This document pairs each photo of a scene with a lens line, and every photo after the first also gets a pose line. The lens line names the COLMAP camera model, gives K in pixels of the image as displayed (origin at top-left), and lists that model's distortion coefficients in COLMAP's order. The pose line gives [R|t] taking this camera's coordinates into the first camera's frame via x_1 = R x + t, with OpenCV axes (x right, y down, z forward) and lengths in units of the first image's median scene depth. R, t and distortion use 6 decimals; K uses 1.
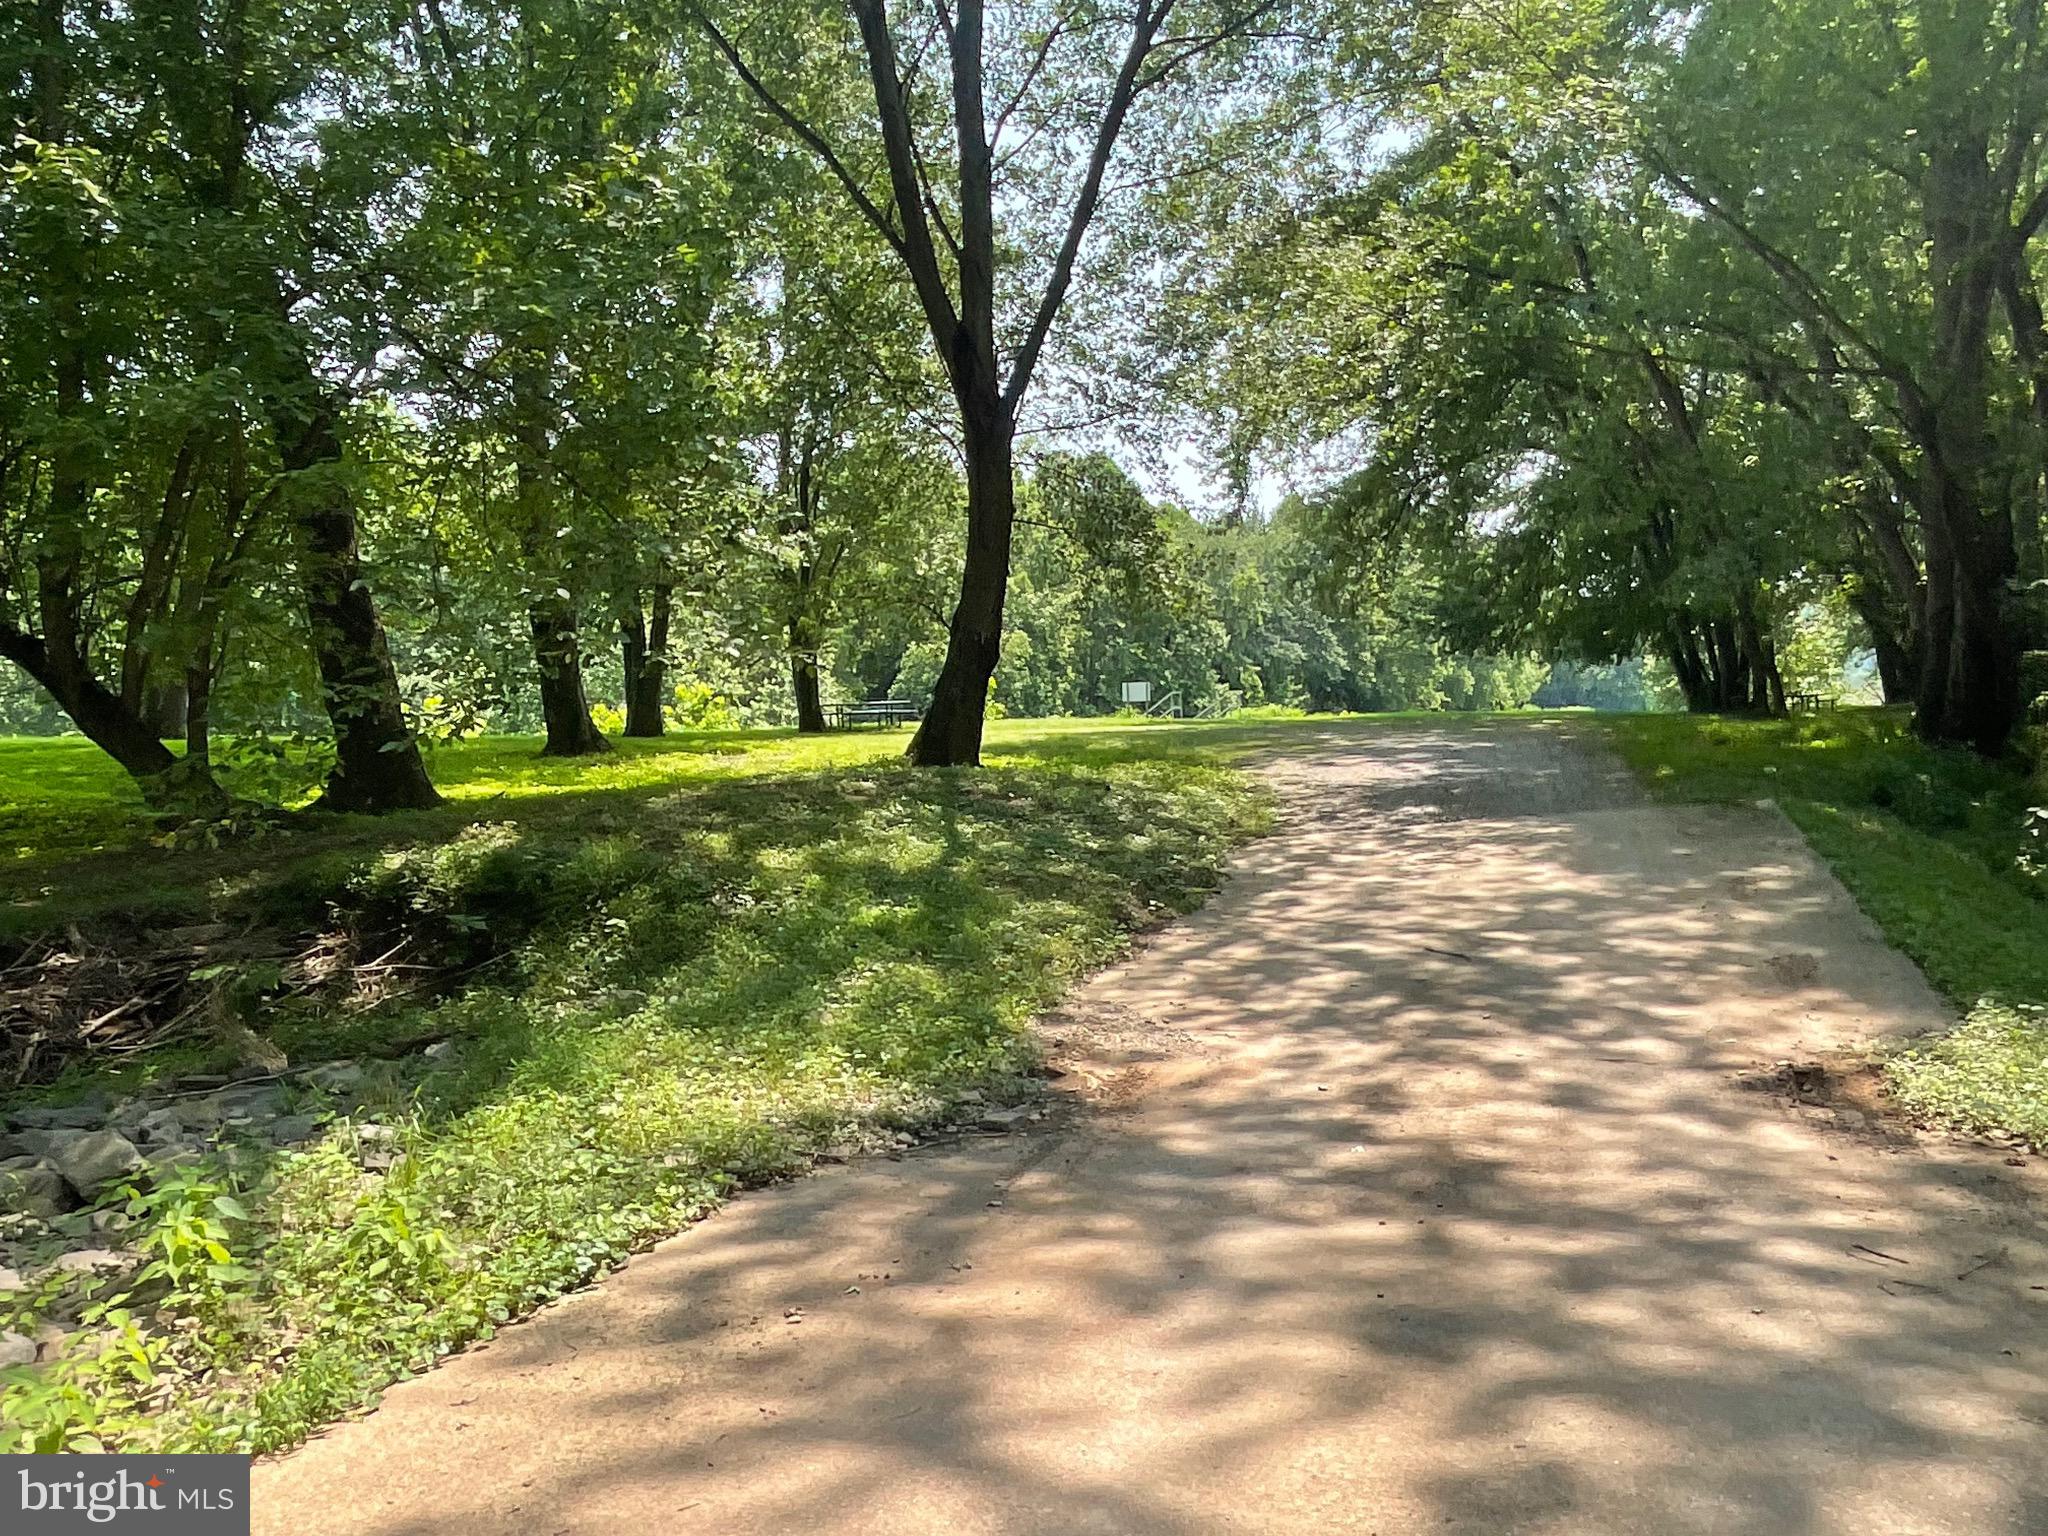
lens RADIAL K [[1500.5, 0, 1026.8], [0, 1500.5, 760.5], [0, 0, 1]] dist [-0.005664, -0.001615]
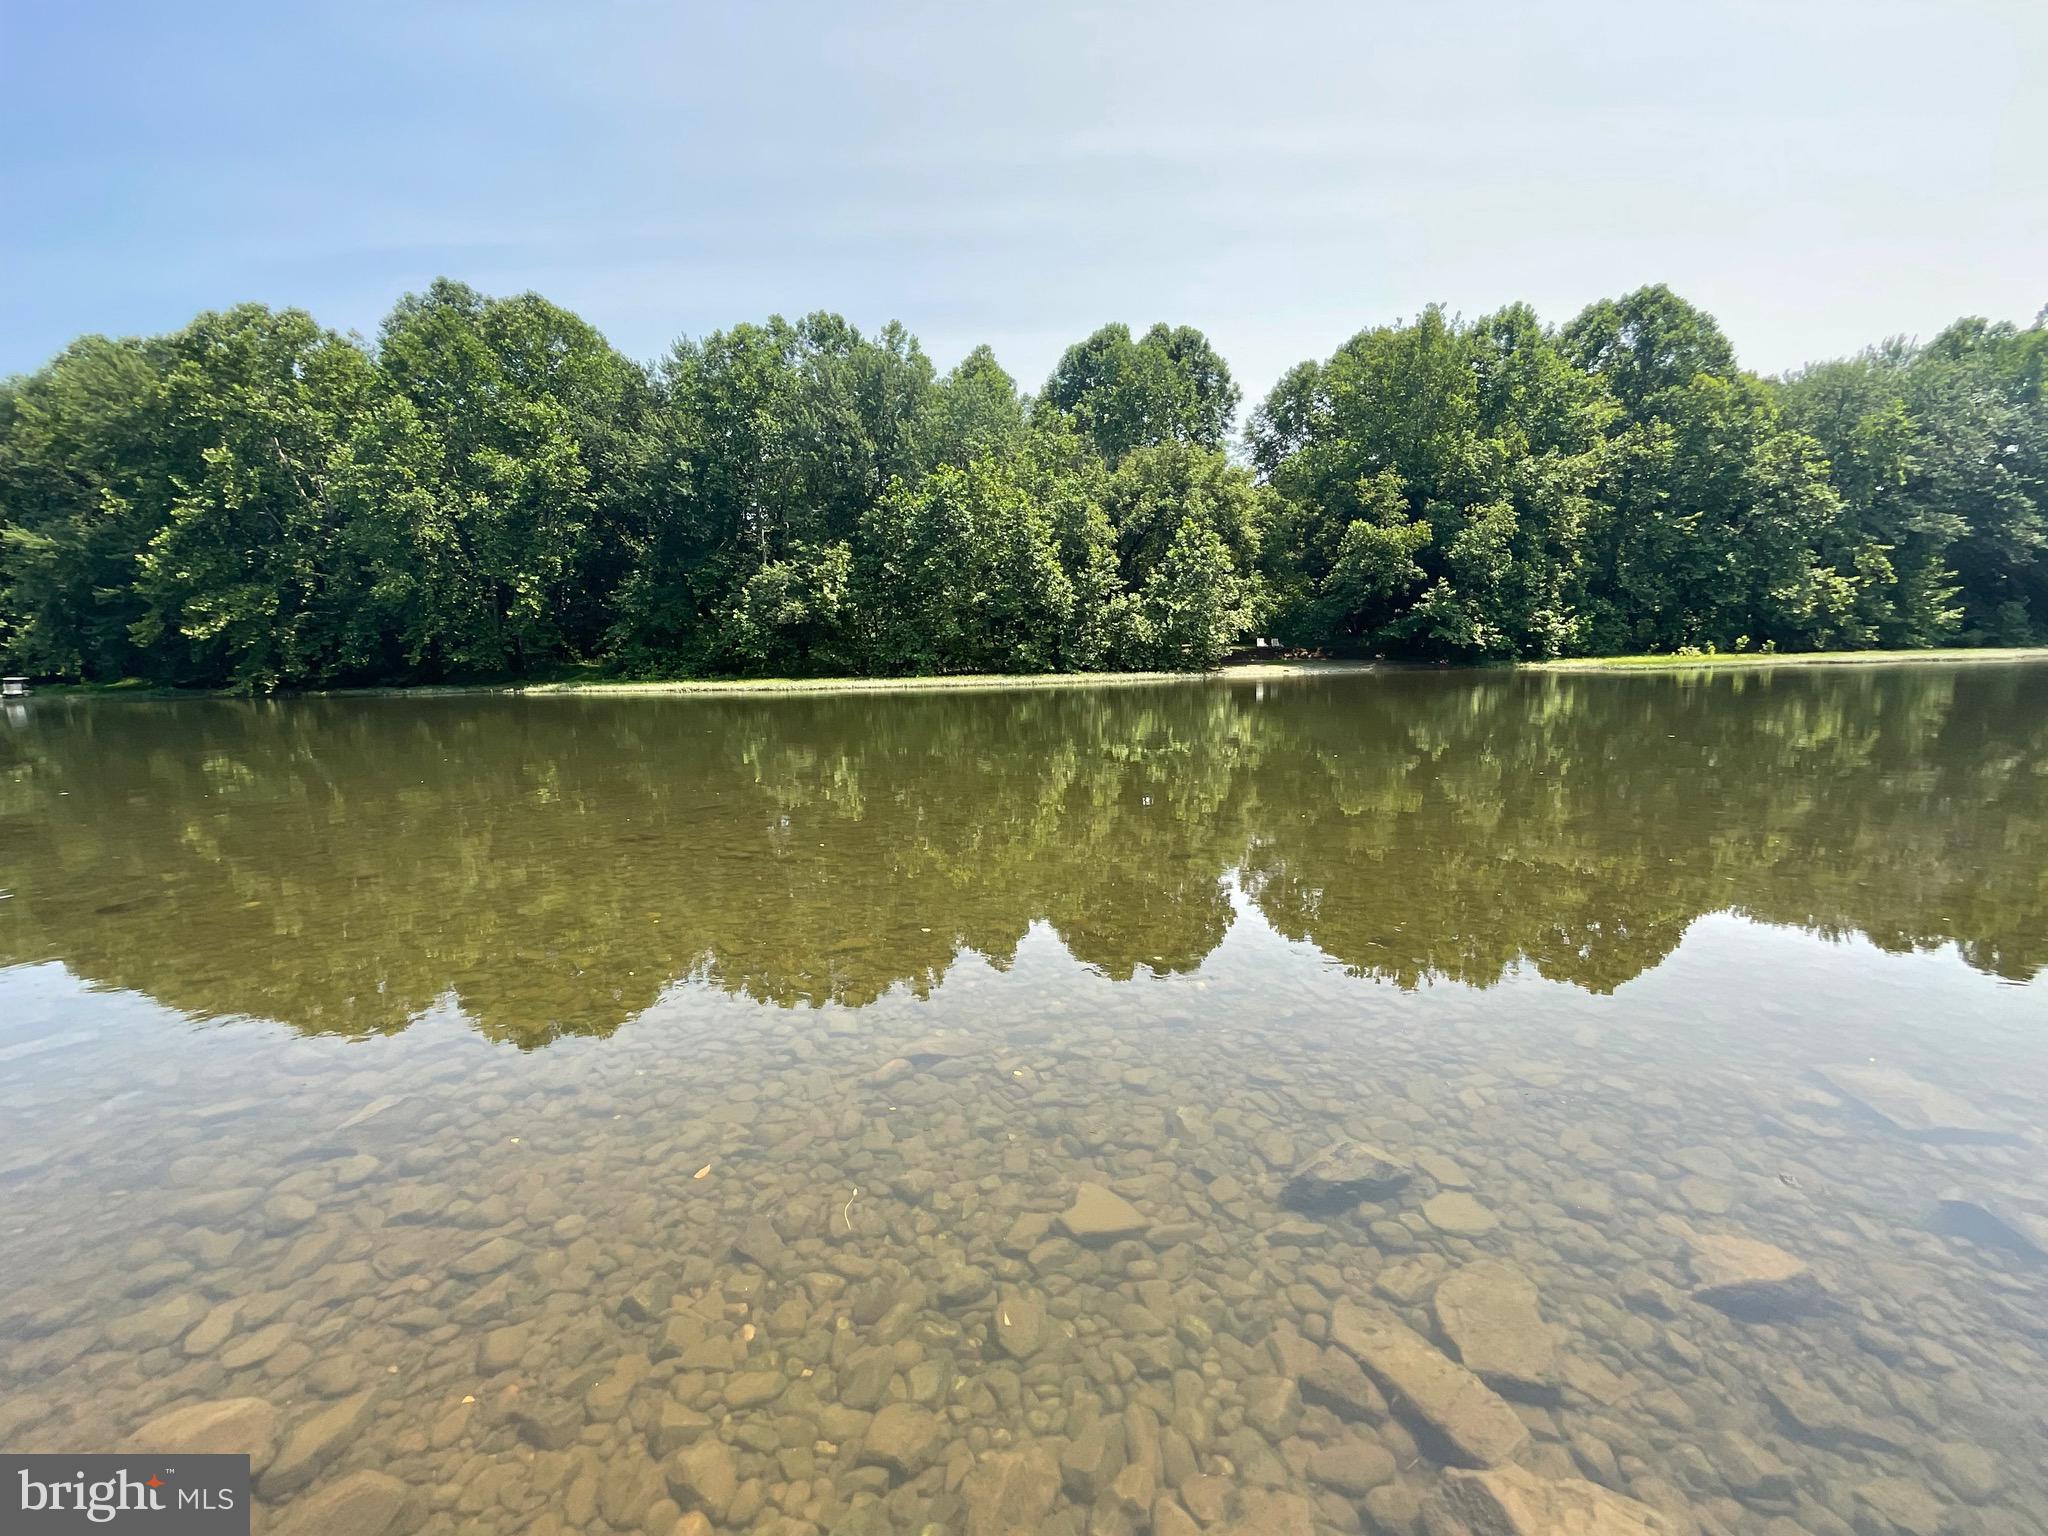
lens RADIAL K [[847.1, 0, 1020.4], [0, 847.1, 763.0], [0, 0, 1]] dist [0.013146, -0.004155]
pose [[0.842653, 0.086280, -0.531499, 0.028043], [-0.018772, 0.991186, 0.131141, -0.003258], [0.538129, -0.100529, 0.836846, 0.418524]]
